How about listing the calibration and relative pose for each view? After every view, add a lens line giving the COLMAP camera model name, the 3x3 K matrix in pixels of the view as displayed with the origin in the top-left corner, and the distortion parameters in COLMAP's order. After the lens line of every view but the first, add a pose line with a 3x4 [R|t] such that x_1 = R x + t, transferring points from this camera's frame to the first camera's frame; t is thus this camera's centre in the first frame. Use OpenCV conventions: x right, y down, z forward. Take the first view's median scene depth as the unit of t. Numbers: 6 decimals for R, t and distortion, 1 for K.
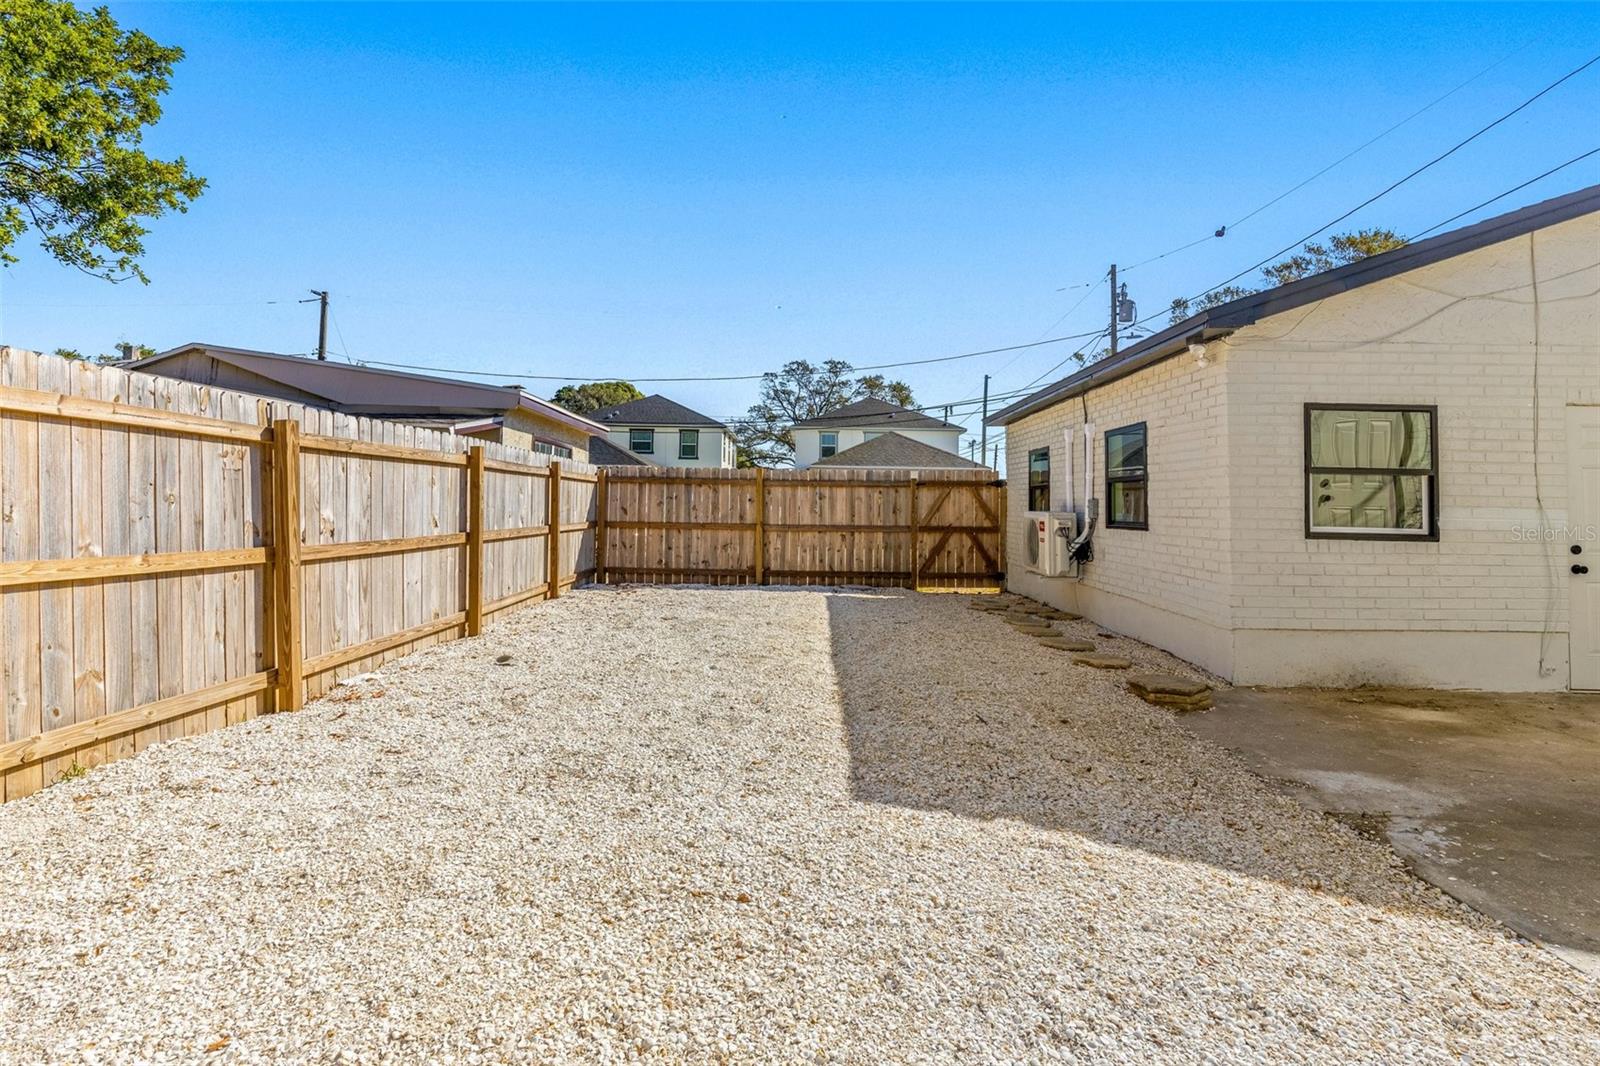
lens RADIAL K [[774.9, 0, 787.8], [0, 774.9, 468.9], [0, 0, 1]] dist [0.002863, -0.001131]
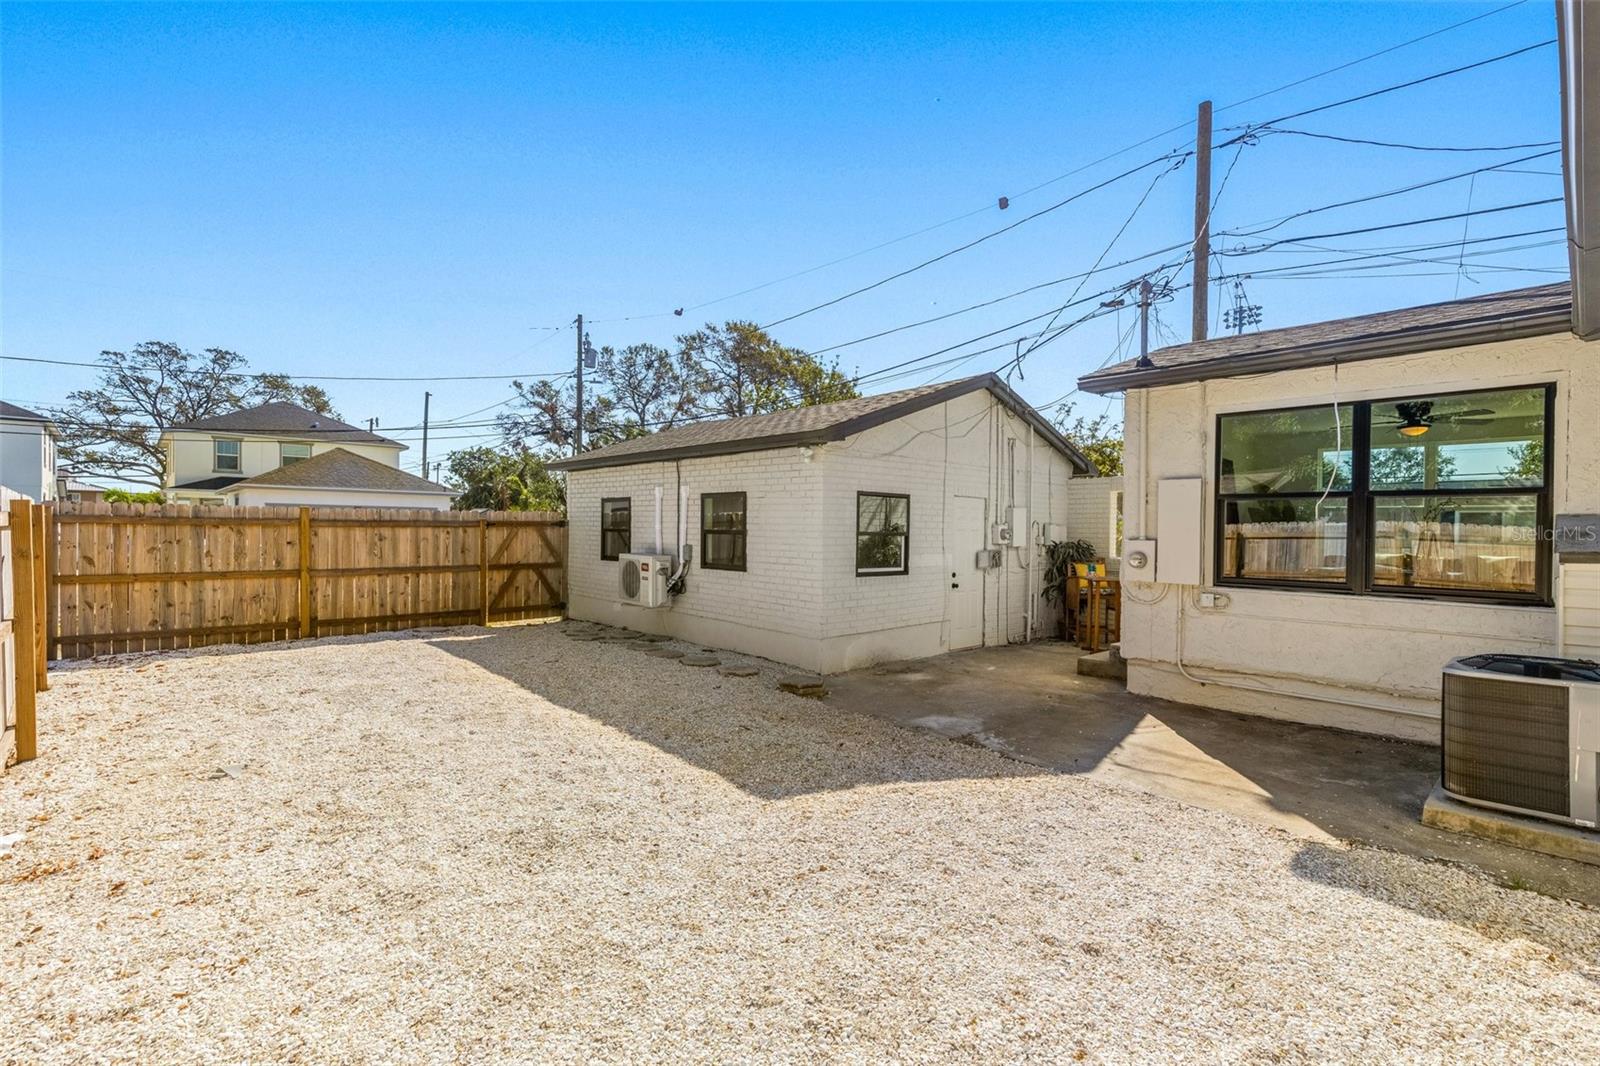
lens RADIAL K [[723.1, 0, 800.6], [0, 723.1, 531.7], [0, 0, 1]] dist [0.006561, 0.000354]
pose [[0.726471, -0.010327, 0.687119, -0.195270], [-0.032893, 0.998218, 0.049779, -0.032943], [-0.686409, -0.058765, 0.724837, 0.005937]]
